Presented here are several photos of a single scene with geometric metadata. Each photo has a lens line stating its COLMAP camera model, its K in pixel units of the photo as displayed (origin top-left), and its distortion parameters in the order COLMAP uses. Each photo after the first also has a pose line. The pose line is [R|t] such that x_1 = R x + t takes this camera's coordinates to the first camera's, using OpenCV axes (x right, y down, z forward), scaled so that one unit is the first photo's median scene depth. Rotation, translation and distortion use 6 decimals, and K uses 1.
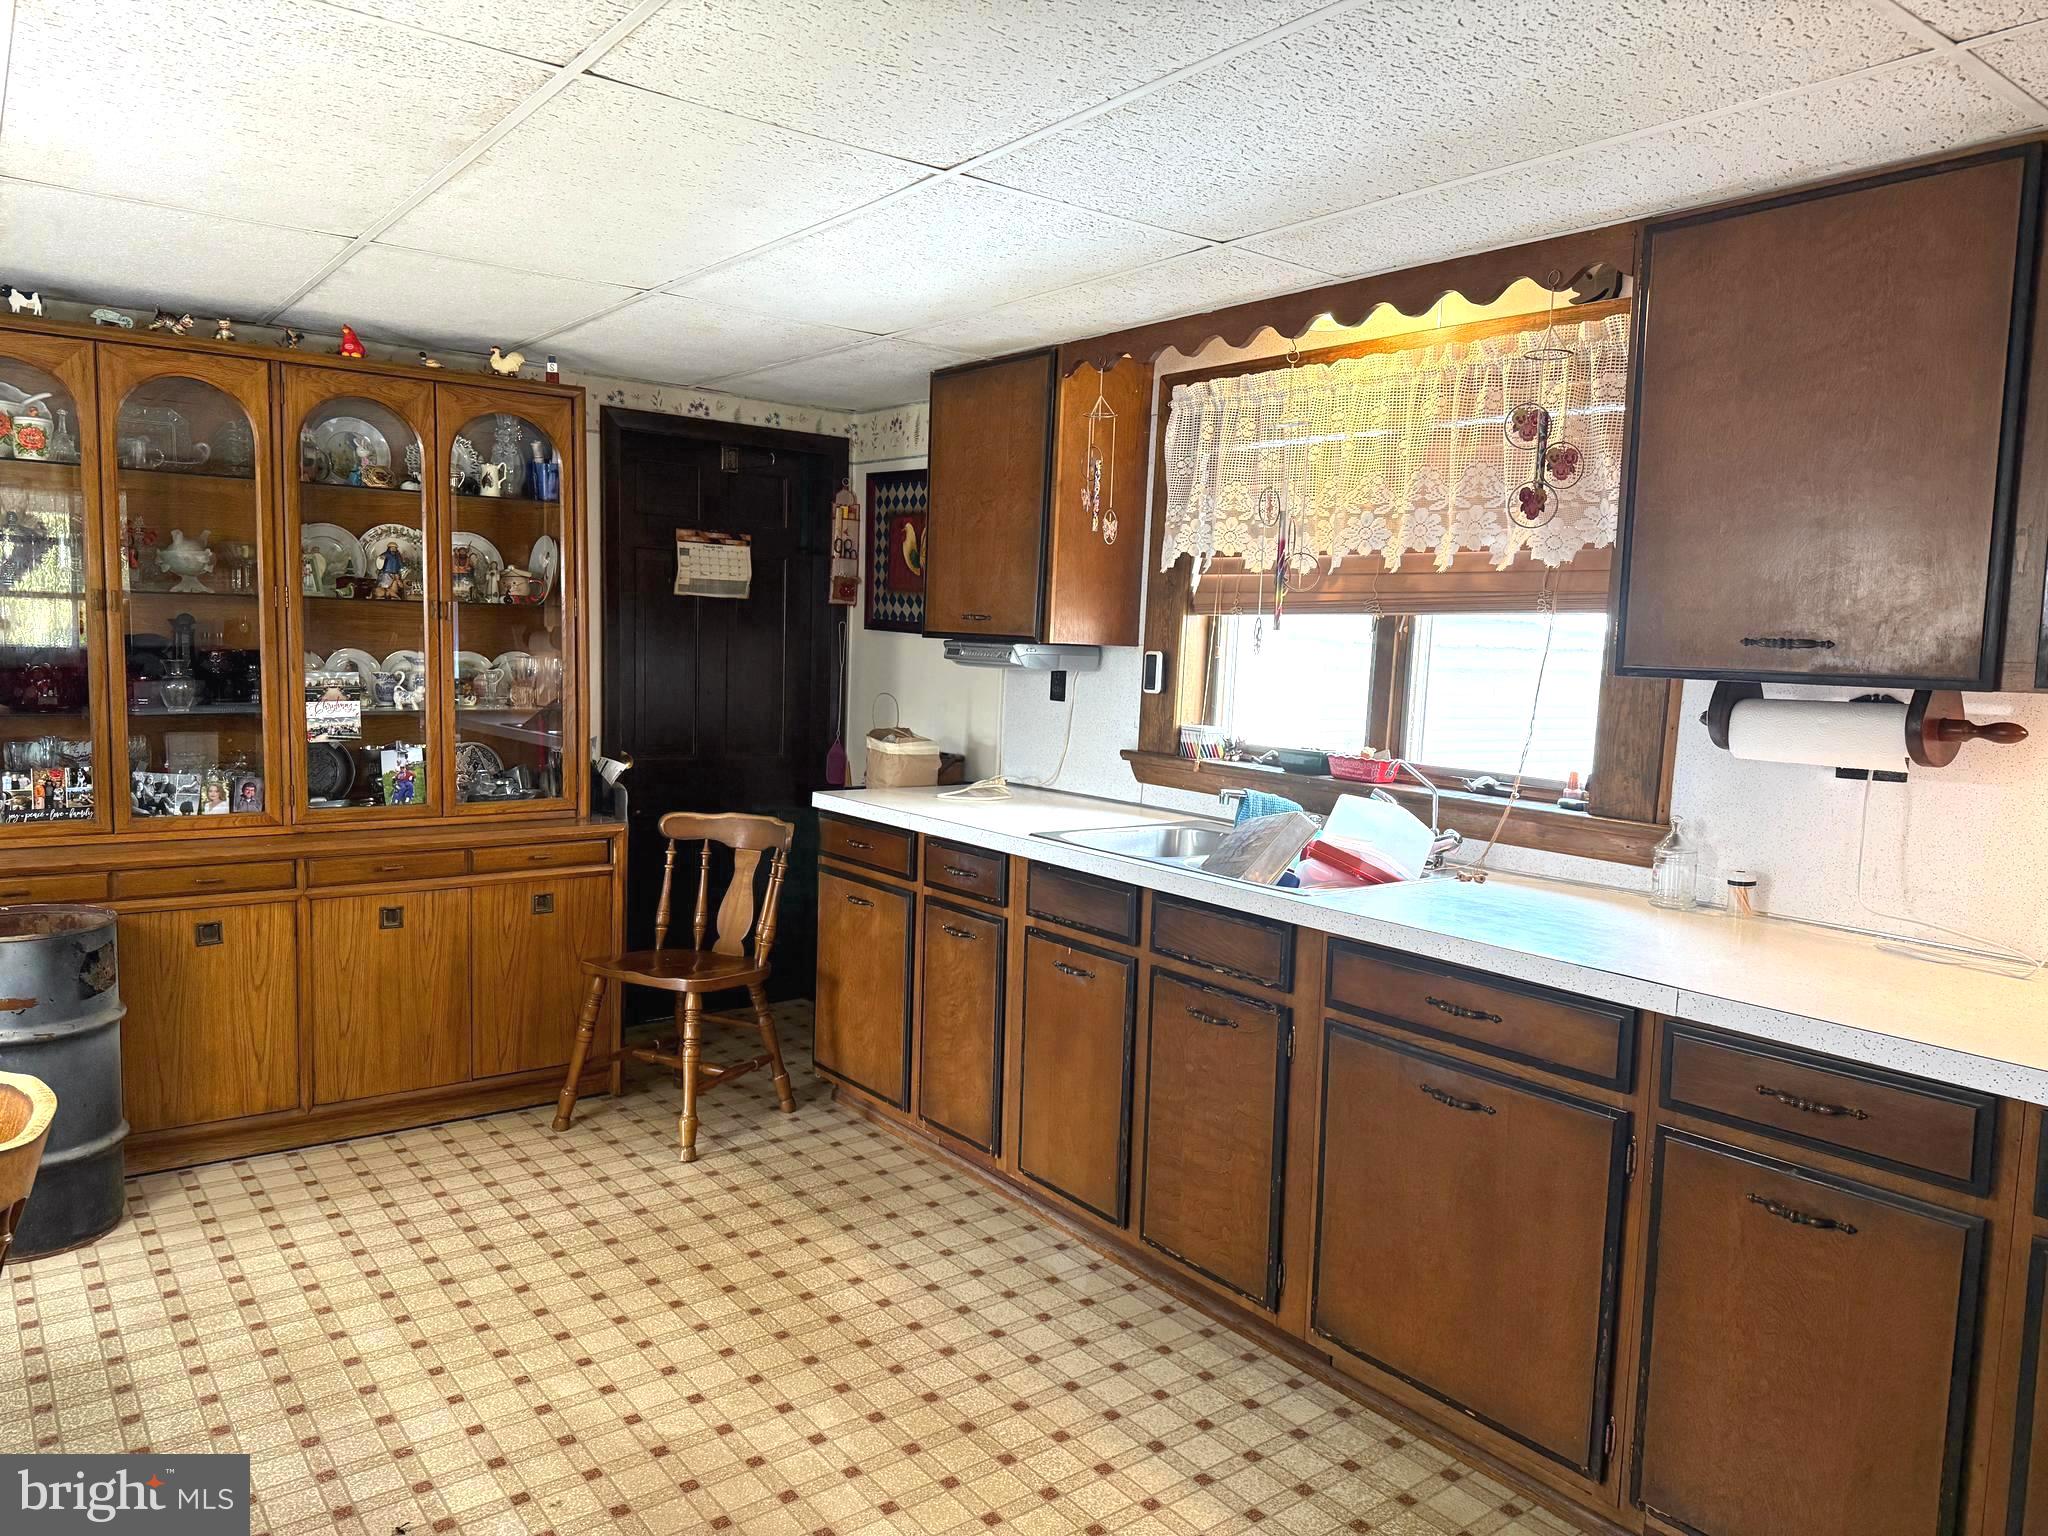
lens RADIAL K [[1428.9, 0, 1034.4], [0, 1428.9, 776.6], [0, 0, 1]] dist [0.087085, -0.115984]
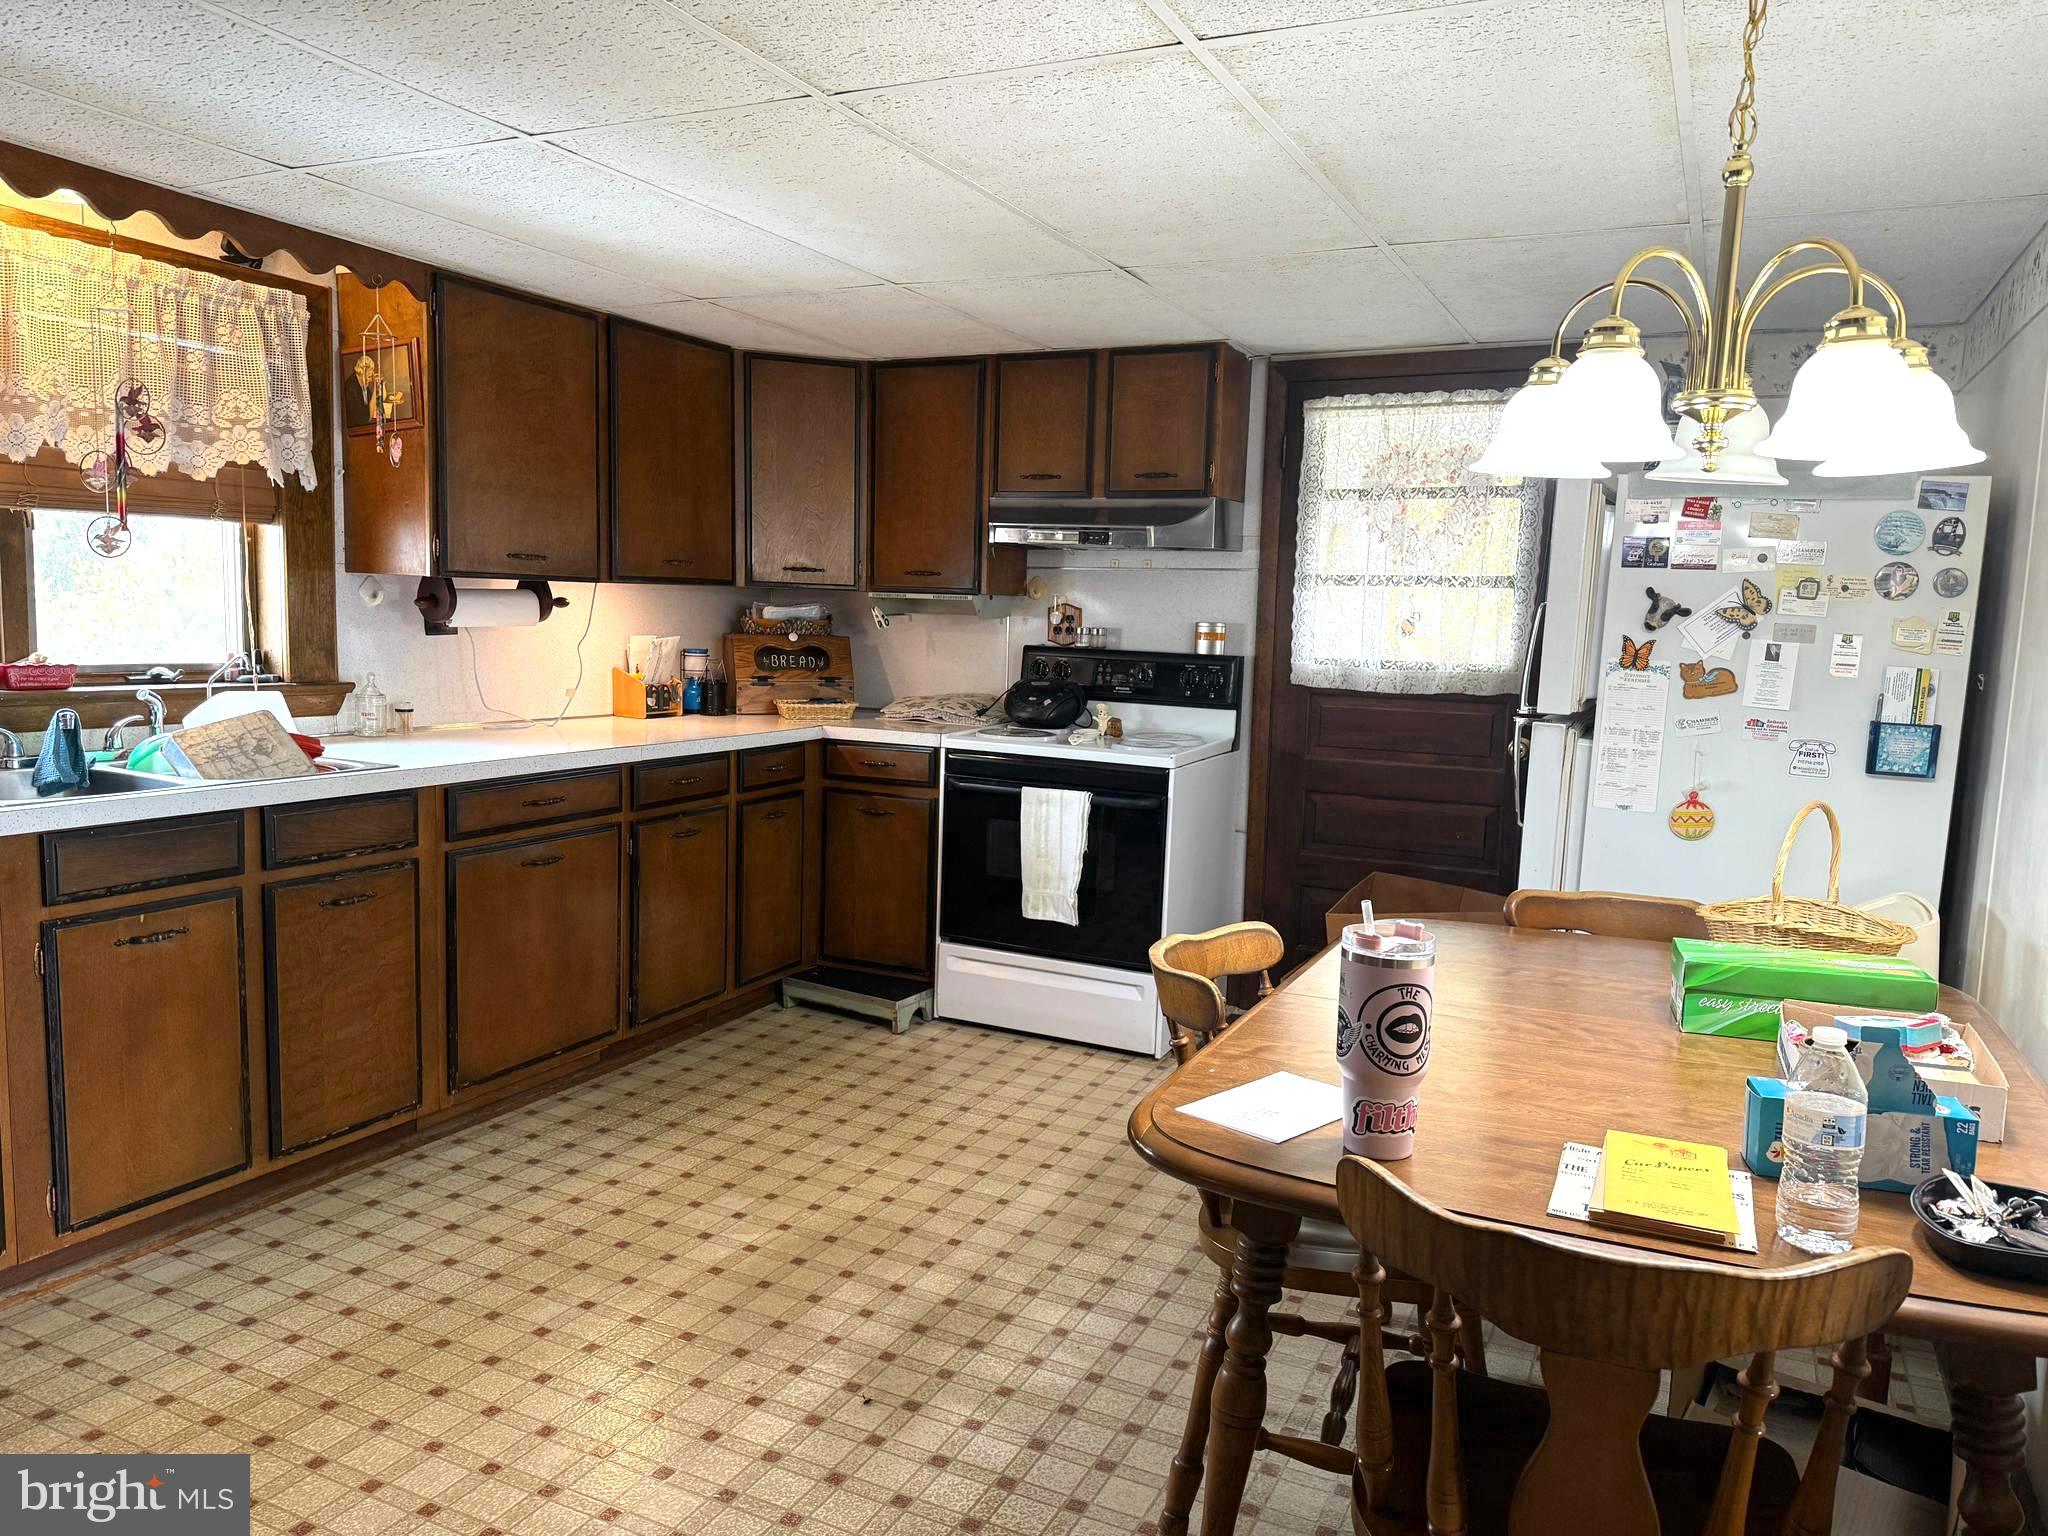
lens RADIAL K [[1428.9, 0, 1029.4], [0, 1428.9, 774.9], [0, 0, 1]] dist [0.087085, -0.115984]
pose [[-0.451617, -0.153372, 0.878931, -0.935149], [0.038859, 0.980798, 0.191115, -0.101731], [-0.891365, 0.120465, -0.436985, 0.882682]]
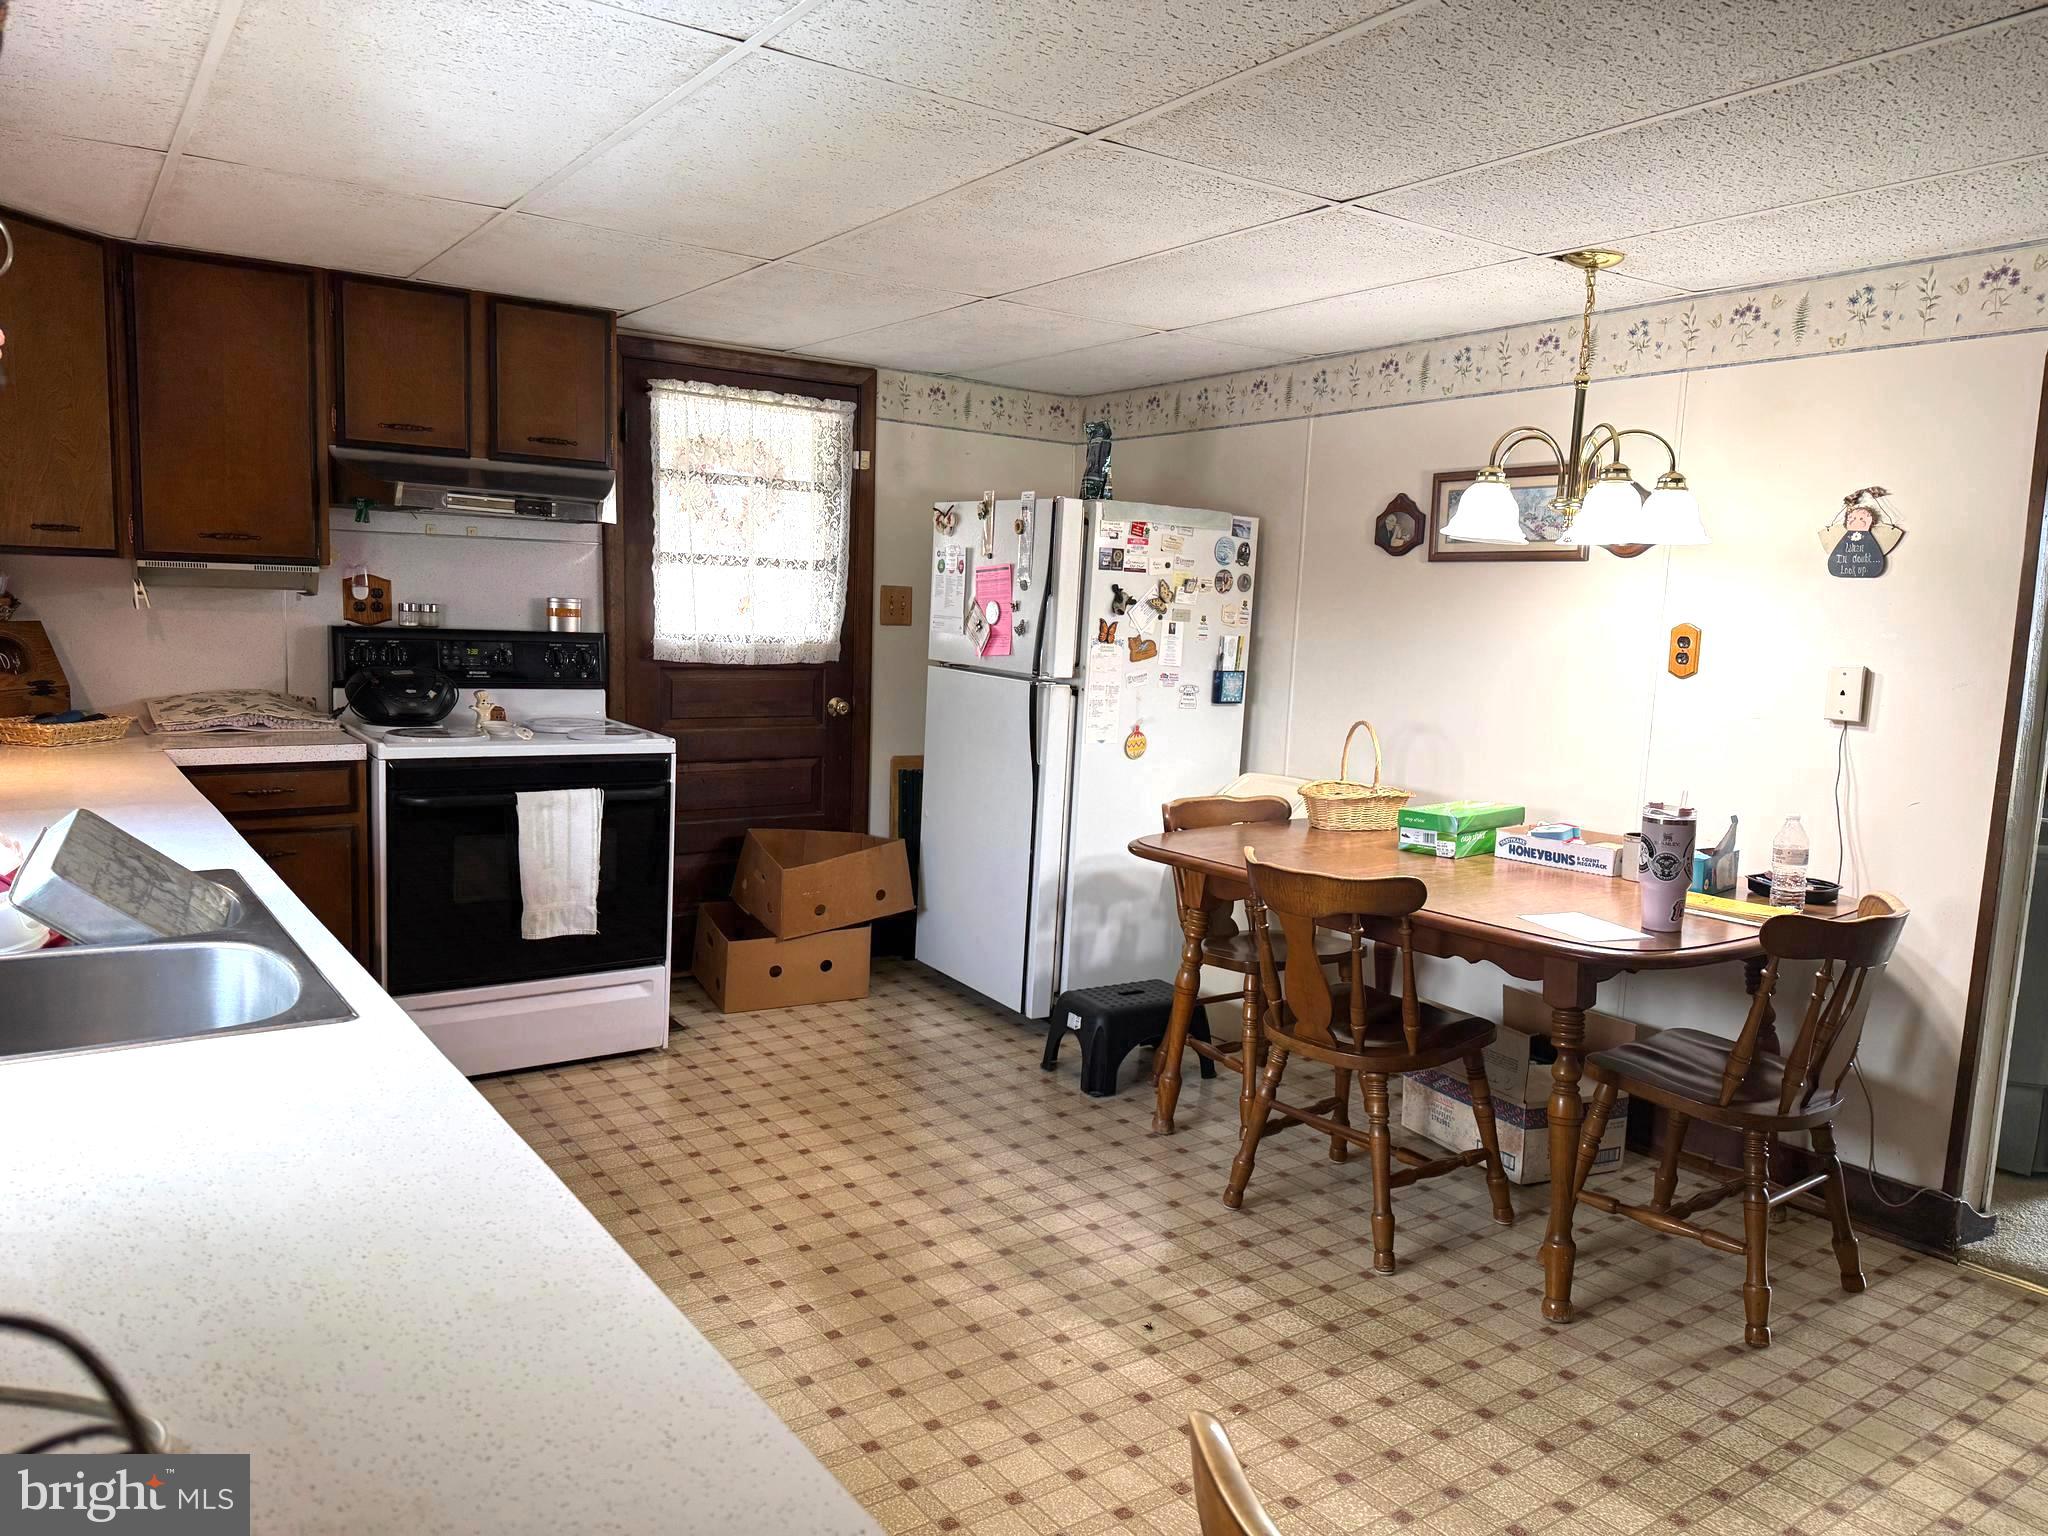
lens RADIAL K [[1428.9, 0, 1031.8], [0, 1428.9, 772.4], [0, 0, 1]] dist [0.087085, -0.115984]
pose [[-0.996742, -0.076328, 0.026055, -0.212662], [-0.068883, 0.973681, 0.217255, -0.138653], [-0.041952, 0.214753, -0.975767, 1.439547]]
